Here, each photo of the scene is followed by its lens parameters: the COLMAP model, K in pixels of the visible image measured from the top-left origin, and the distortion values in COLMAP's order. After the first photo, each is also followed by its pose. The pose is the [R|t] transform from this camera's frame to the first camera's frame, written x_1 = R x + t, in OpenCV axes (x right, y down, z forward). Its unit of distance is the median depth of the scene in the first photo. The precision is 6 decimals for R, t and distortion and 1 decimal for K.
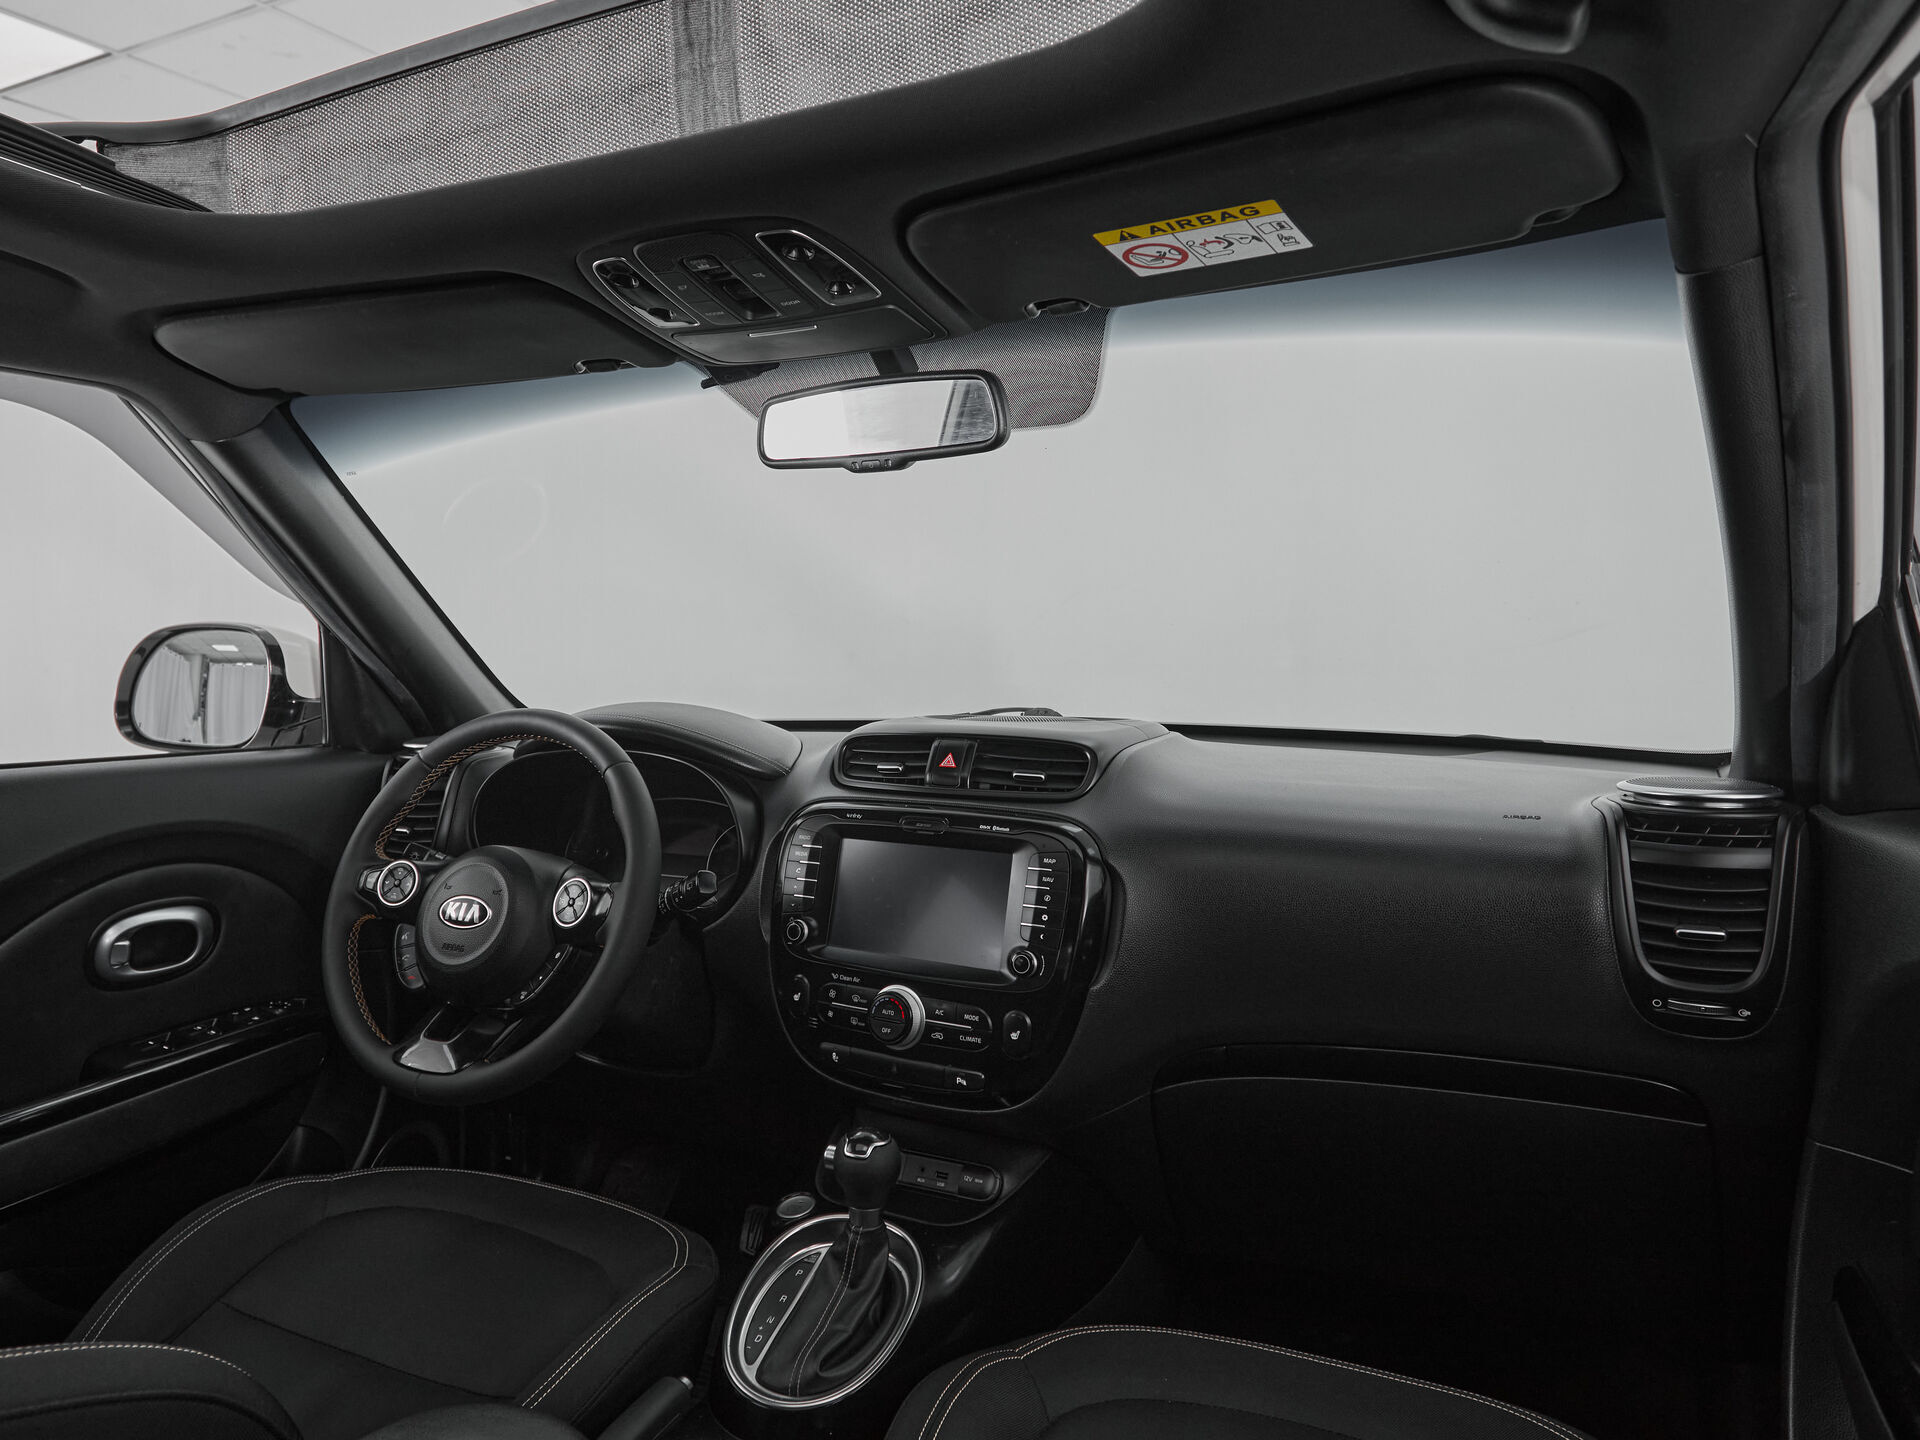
lens RADIAL K [[1276.1, 0, 939.5], [0, 1276.1, 679.8], [0, 0, 1]] dist [-0.011951, 0.011880]
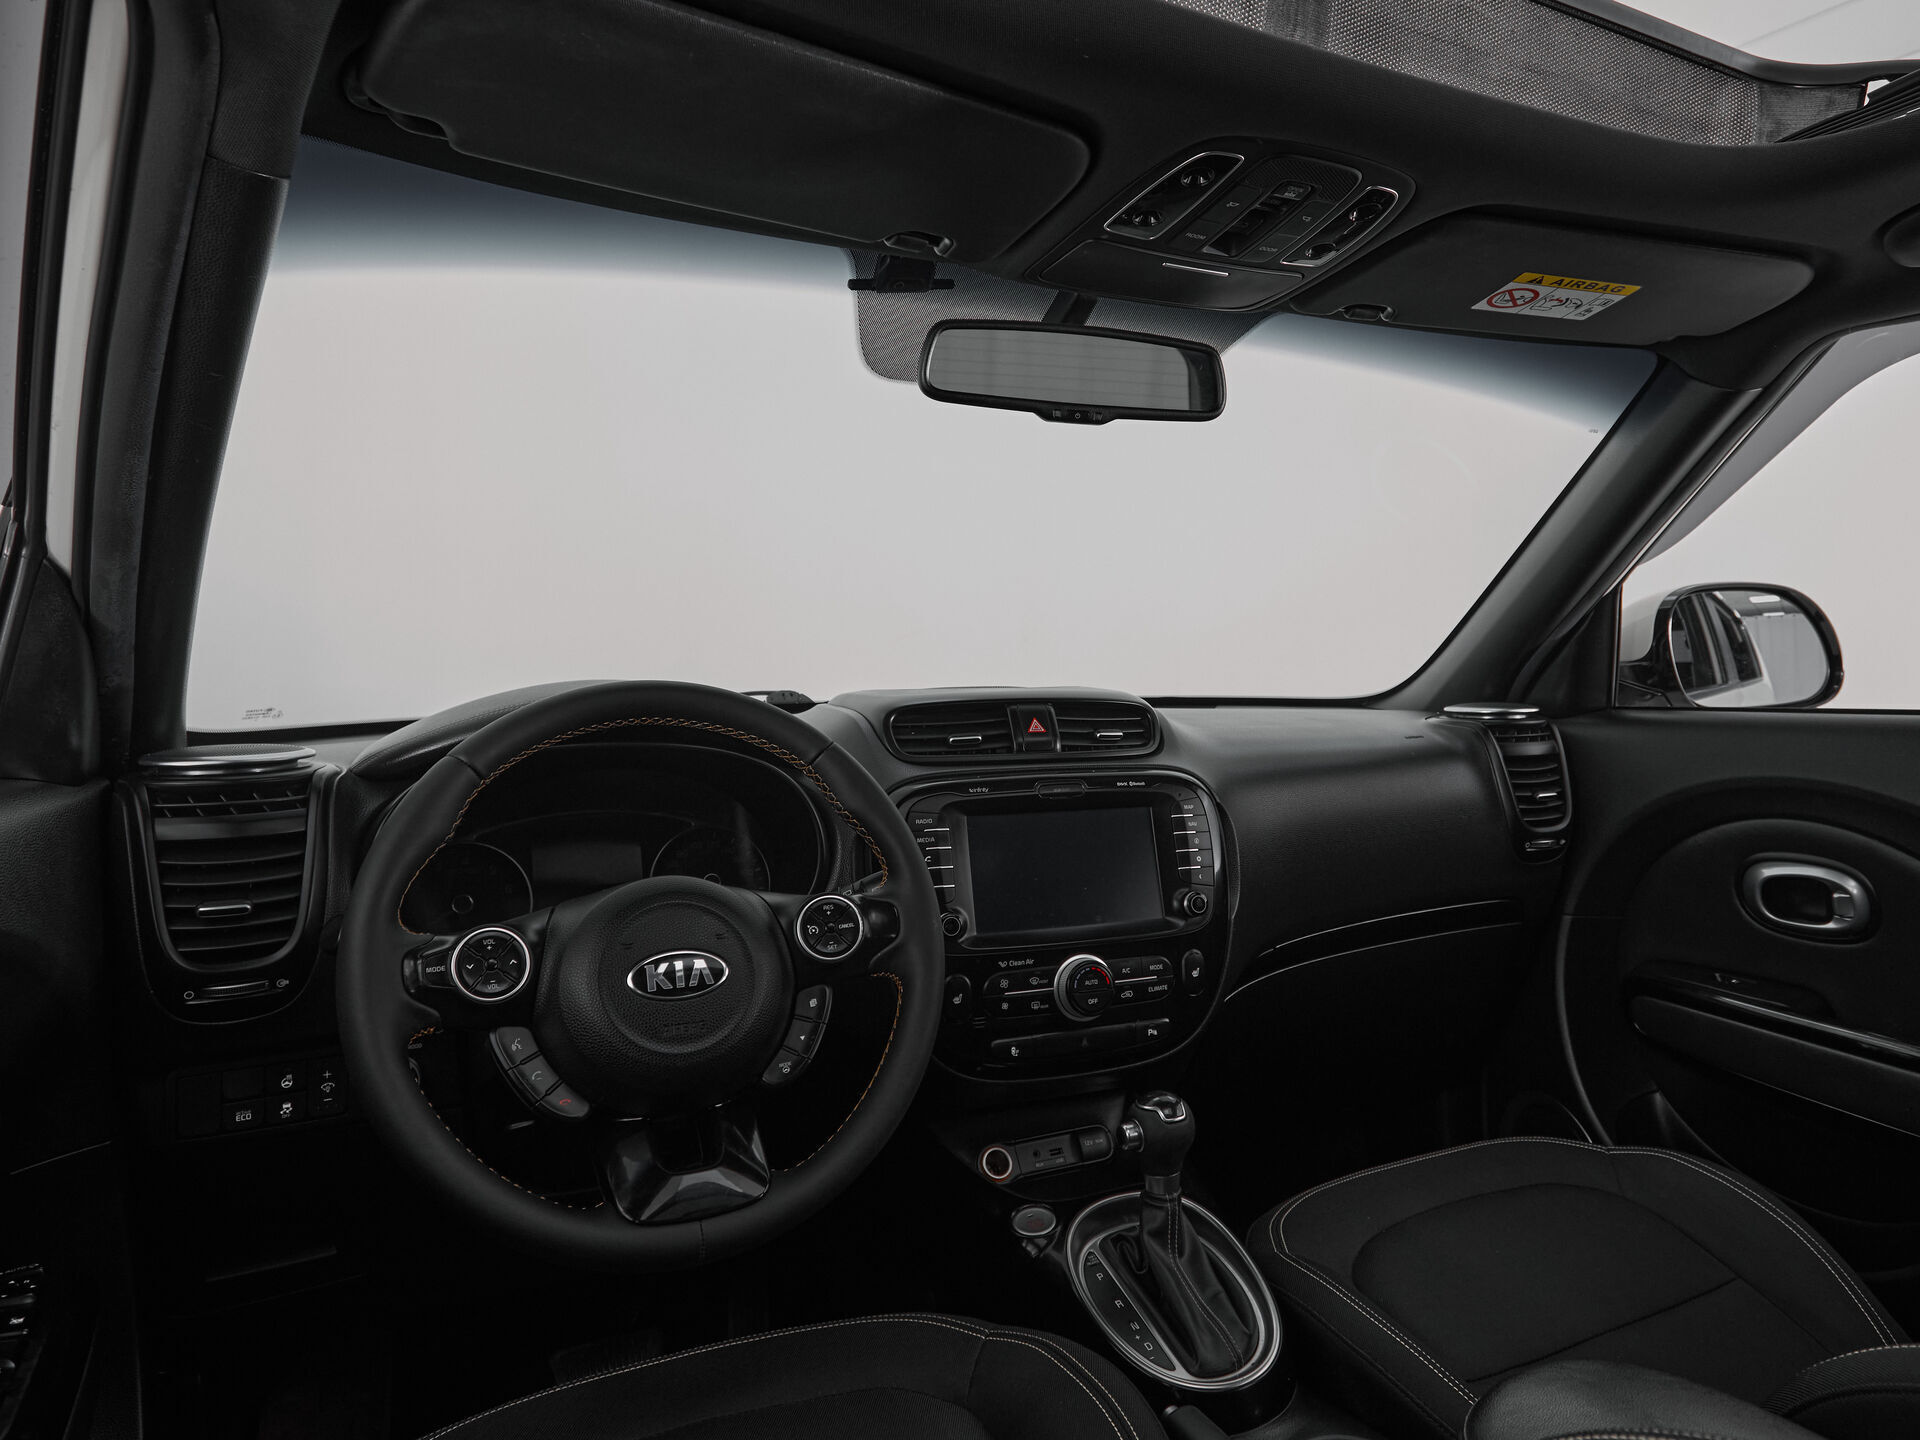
lens RADIAL K [[1276.1, 0, 1003.8], [0, 1276.1, 667.6], [0, 0, 1]] dist [-0.011951, 0.011880]
pose [[0.603463, -0.010446, 0.797322, -0.837083], [0.024824, 0.999676, -0.005692, 0.025595], [-0.797004, 0.023228, 0.603527, 0.457119]]
